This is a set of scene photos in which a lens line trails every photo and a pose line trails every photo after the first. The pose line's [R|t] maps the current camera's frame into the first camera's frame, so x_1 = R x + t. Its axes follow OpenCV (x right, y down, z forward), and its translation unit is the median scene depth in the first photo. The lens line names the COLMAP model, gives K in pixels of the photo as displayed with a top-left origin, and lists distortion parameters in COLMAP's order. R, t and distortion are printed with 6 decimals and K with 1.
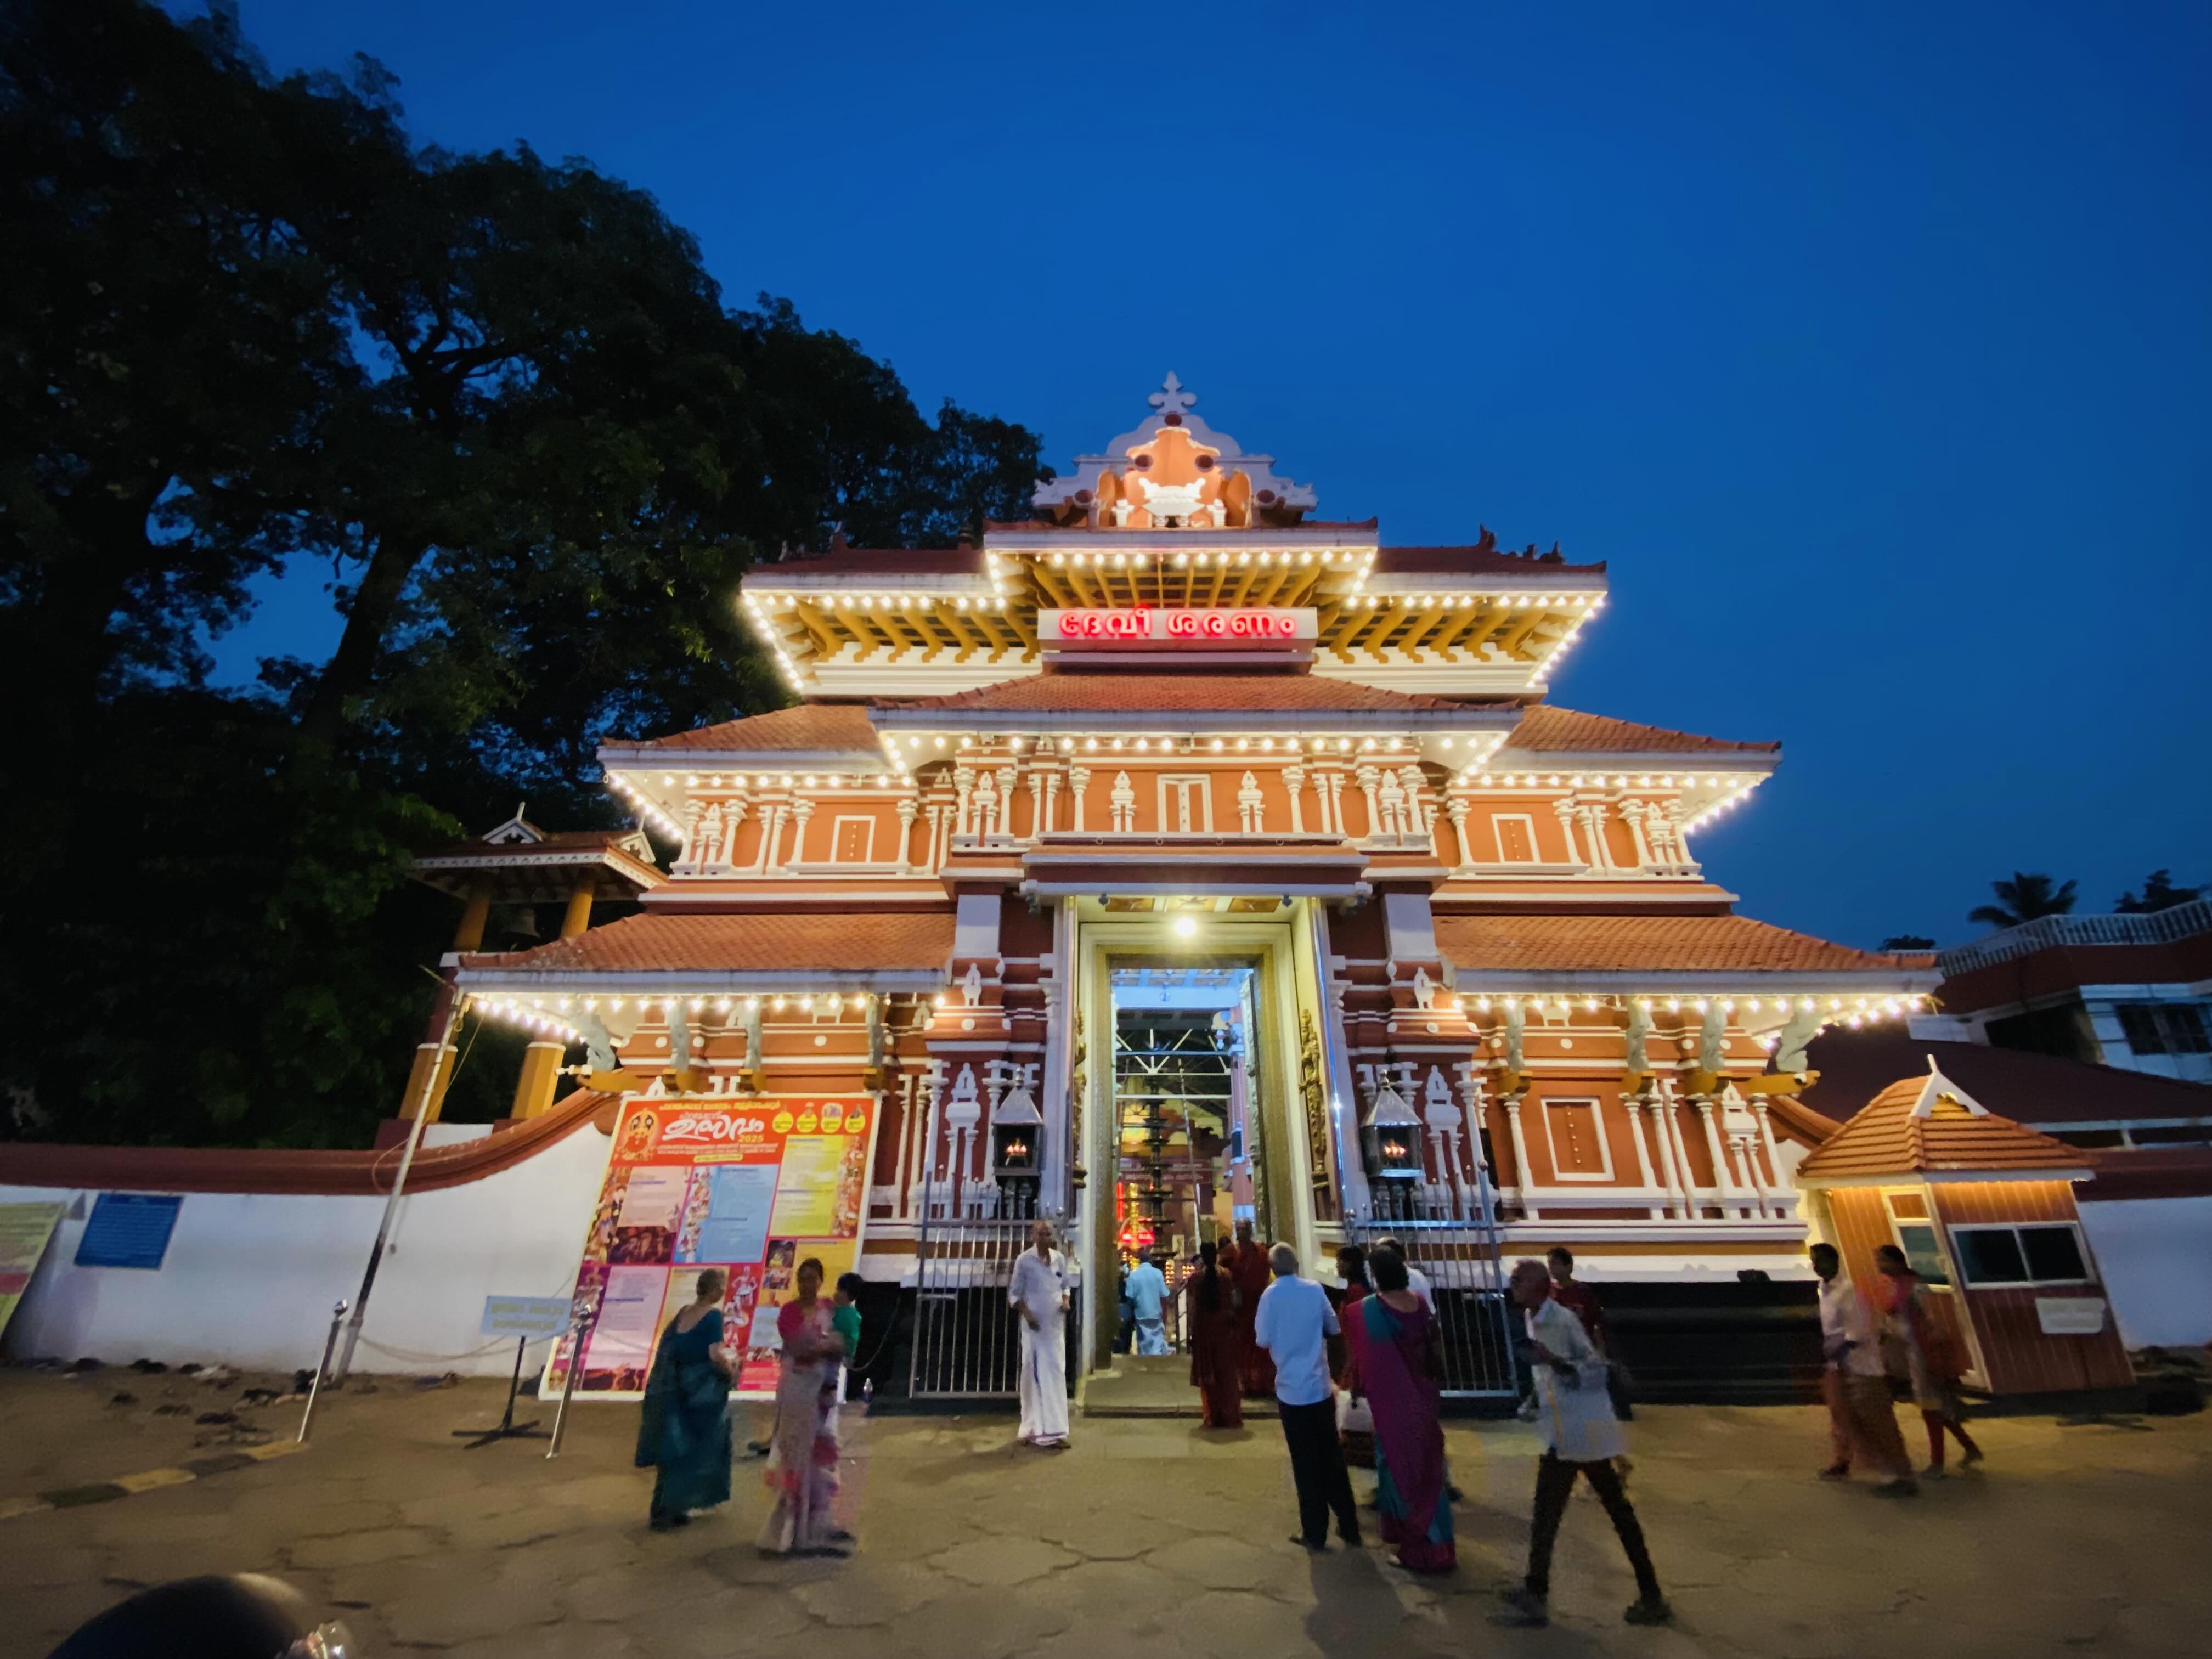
lens RADIAL K [[925.6, 0, 1099.2], [0, 925.6, 827.1], [0, 0, 1]] dist [0.013623, -0.019143]
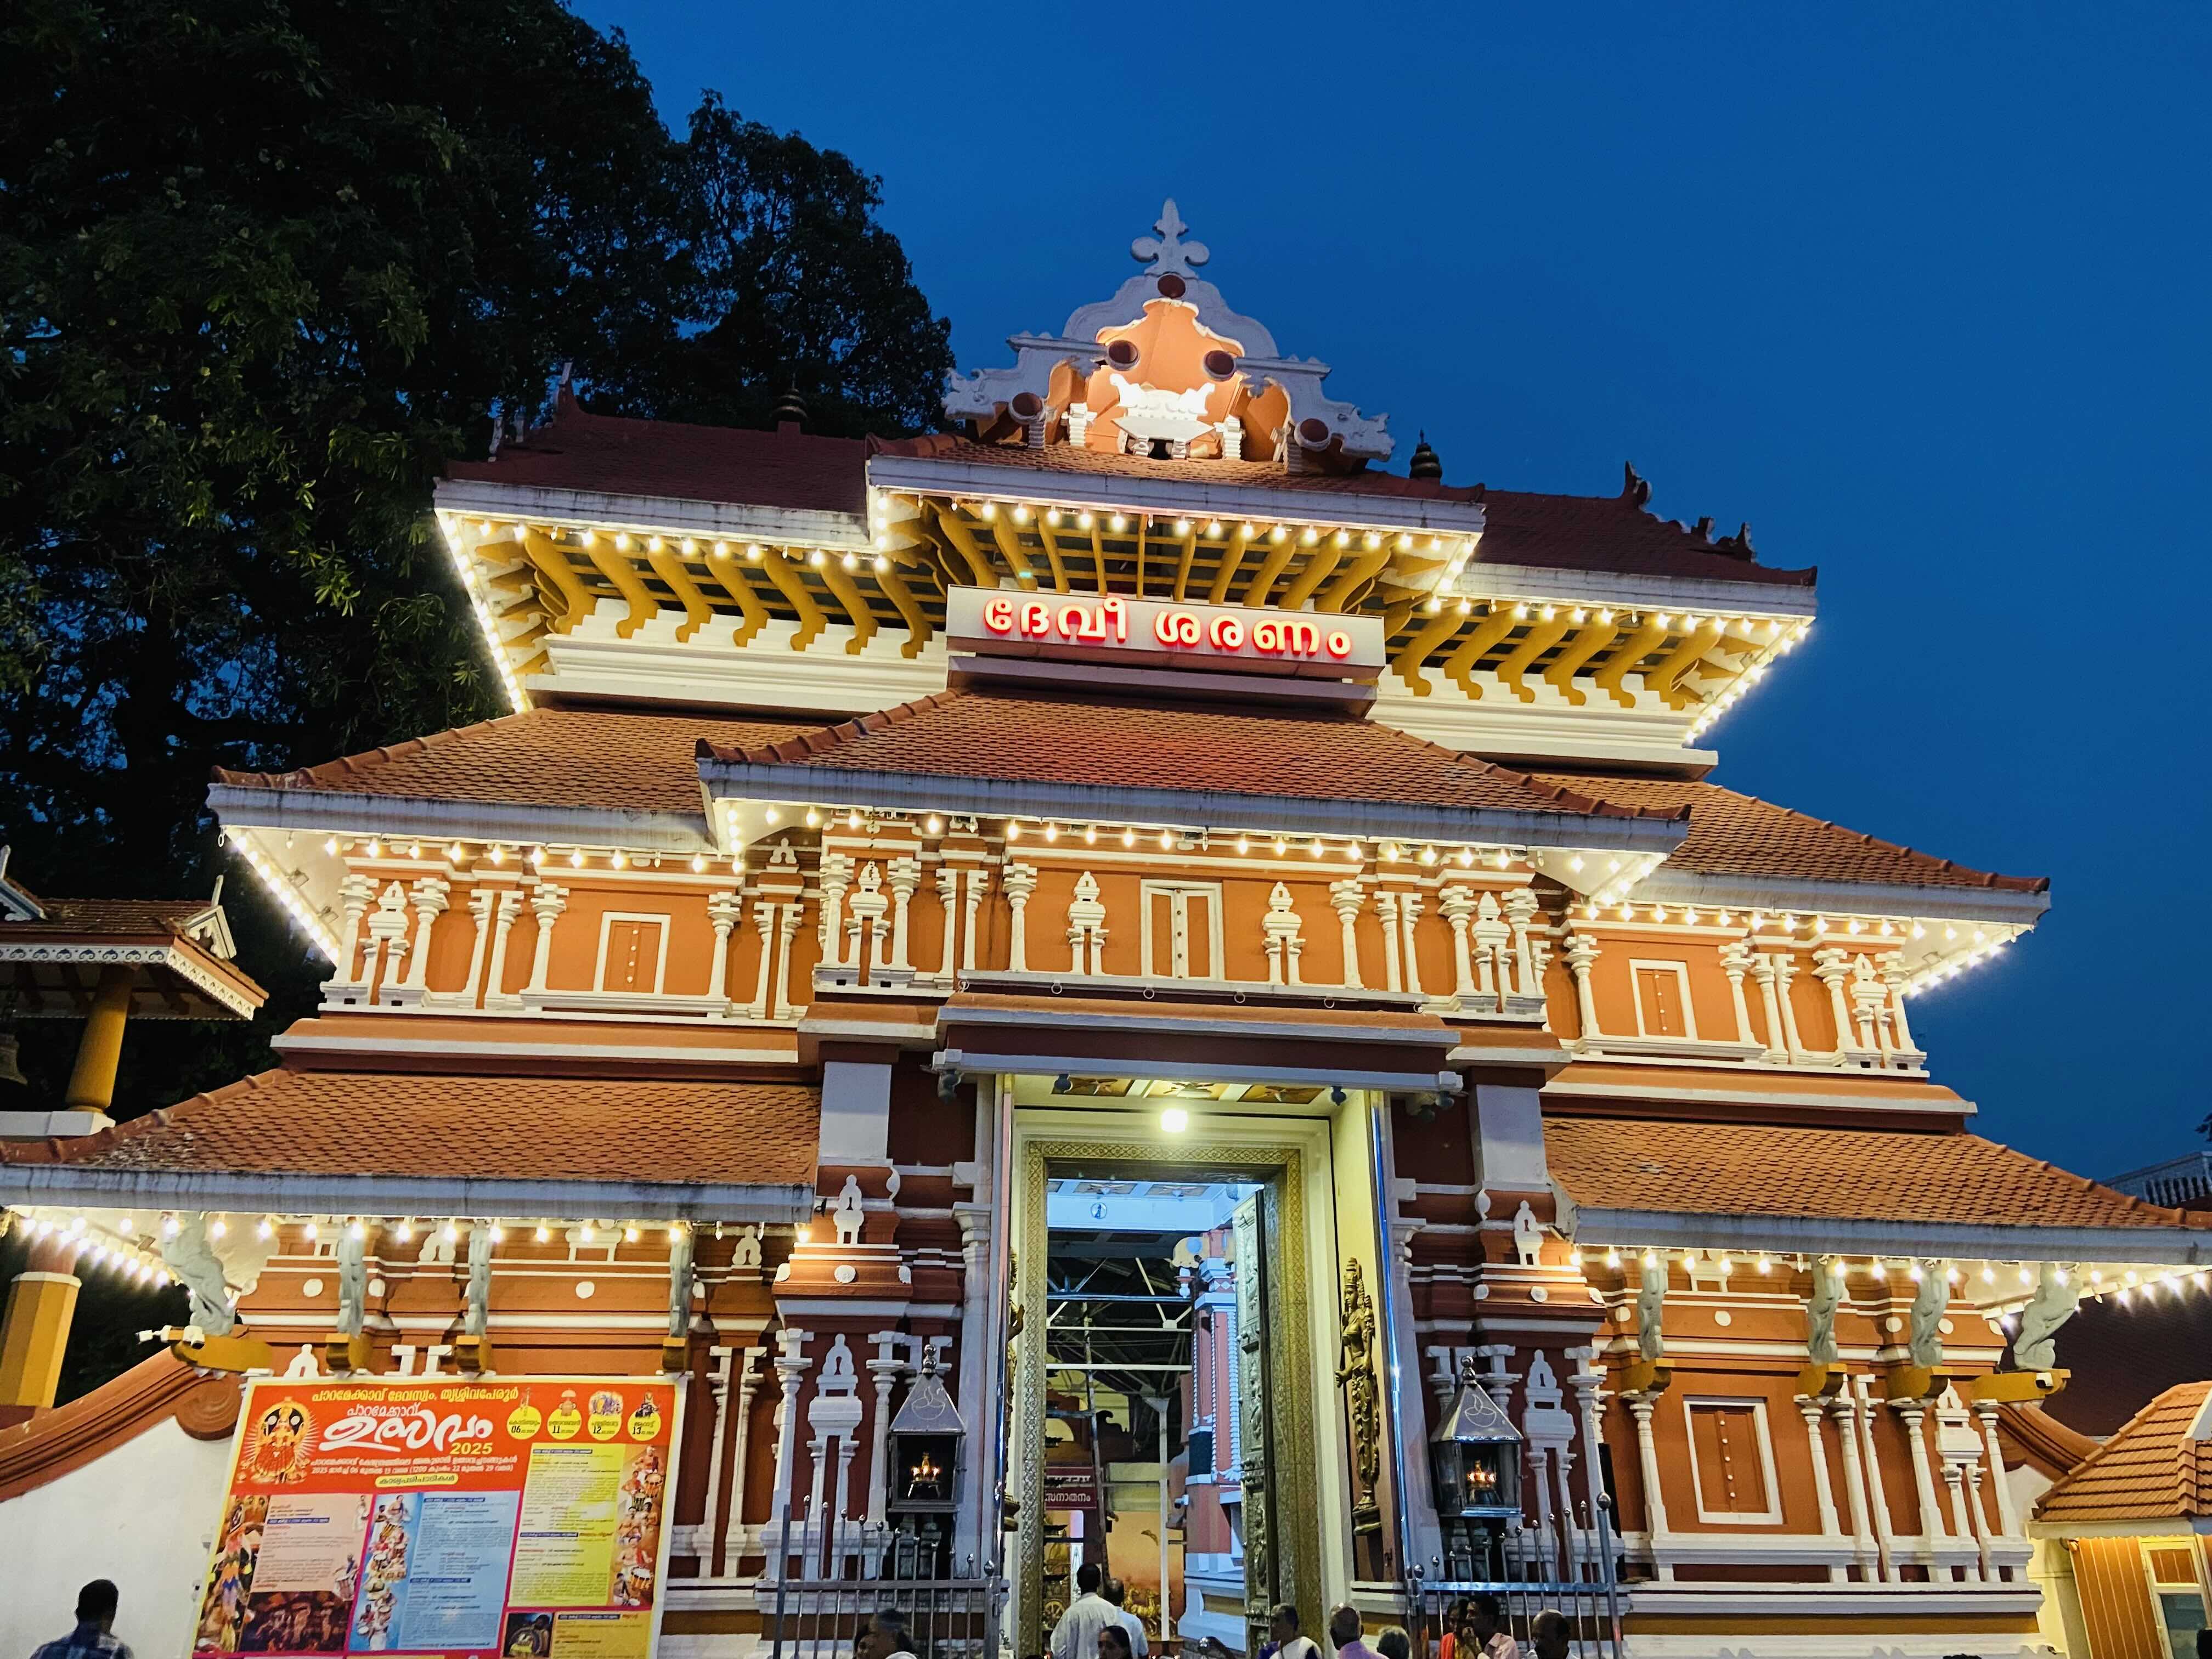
lens RADIAL K [[1719.0, 0, 1091.0], [0, 1719.0, 855.2], [0, 0, 1]] dist [0.126608, -0.170588]
pose [[0.990176, 0.053863, 0.129039, -0.133962], [-0.055796, 0.998377, 0.011407, -0.091815], [-0.128215, -0.018495, 0.991574, -0.196629]]
